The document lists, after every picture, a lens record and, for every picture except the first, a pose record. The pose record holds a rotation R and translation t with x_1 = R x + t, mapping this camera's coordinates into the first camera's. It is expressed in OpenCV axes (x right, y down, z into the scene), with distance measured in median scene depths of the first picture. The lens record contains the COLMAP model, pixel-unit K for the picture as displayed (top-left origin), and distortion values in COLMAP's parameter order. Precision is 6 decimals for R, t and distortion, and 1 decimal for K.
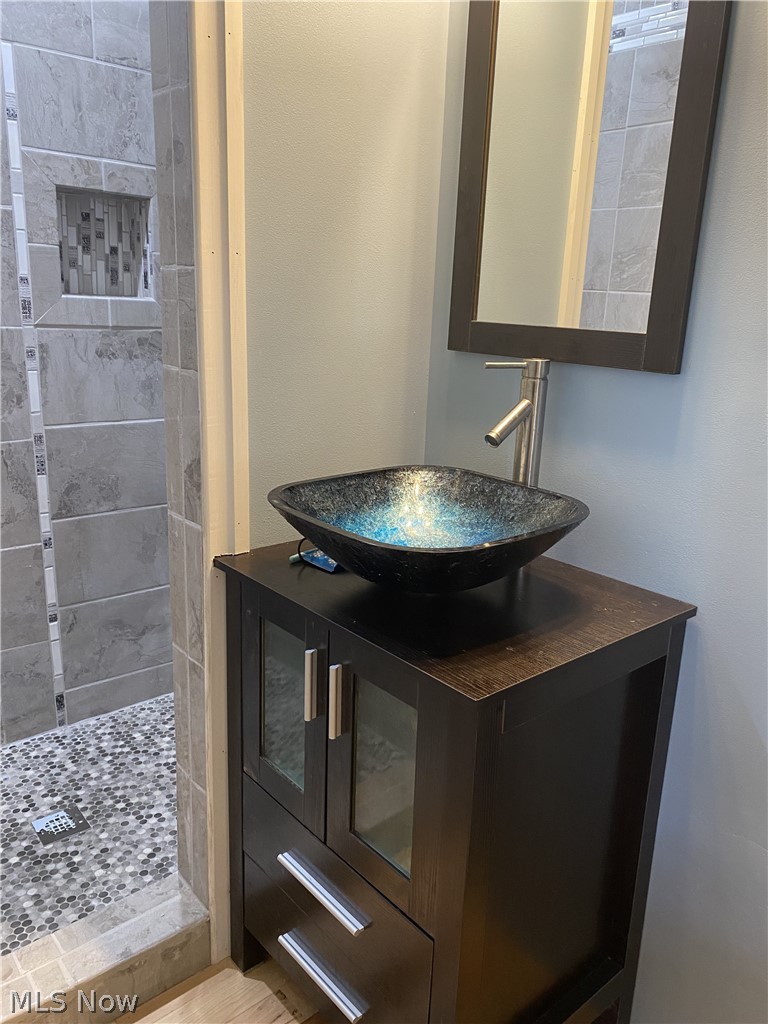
lens RADIAL K [[776.4, 0, 392.2], [0, 776.4, 508.9], [0, 0, 1]] dist [-0.002215, -0.007163]
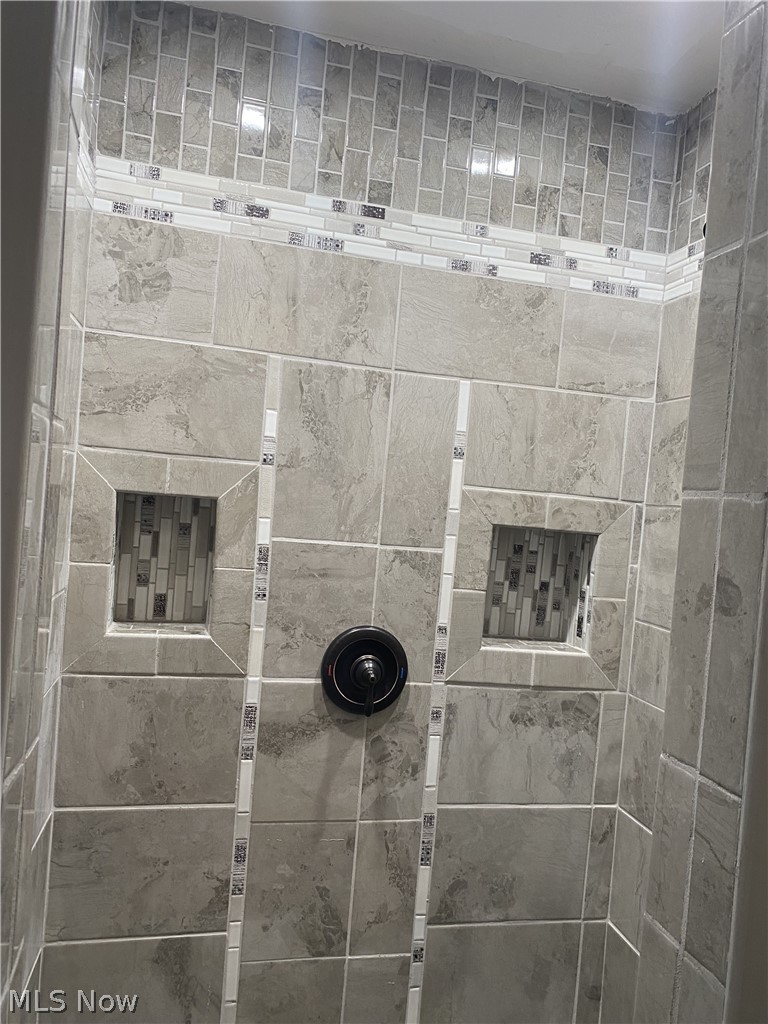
lens RADIAL K [[776.4, 0, 381.1], [0, 776.4, 517.5], [0, 0, 1]] dist [-0.002215, -0.007163]
pose [[0.882997, 0.041062, -0.467579, -0.134517], [-0.167455, 0.958174, -0.232083, -0.191919], [0.438492, 0.283227, 0.852941, 0.201706]]
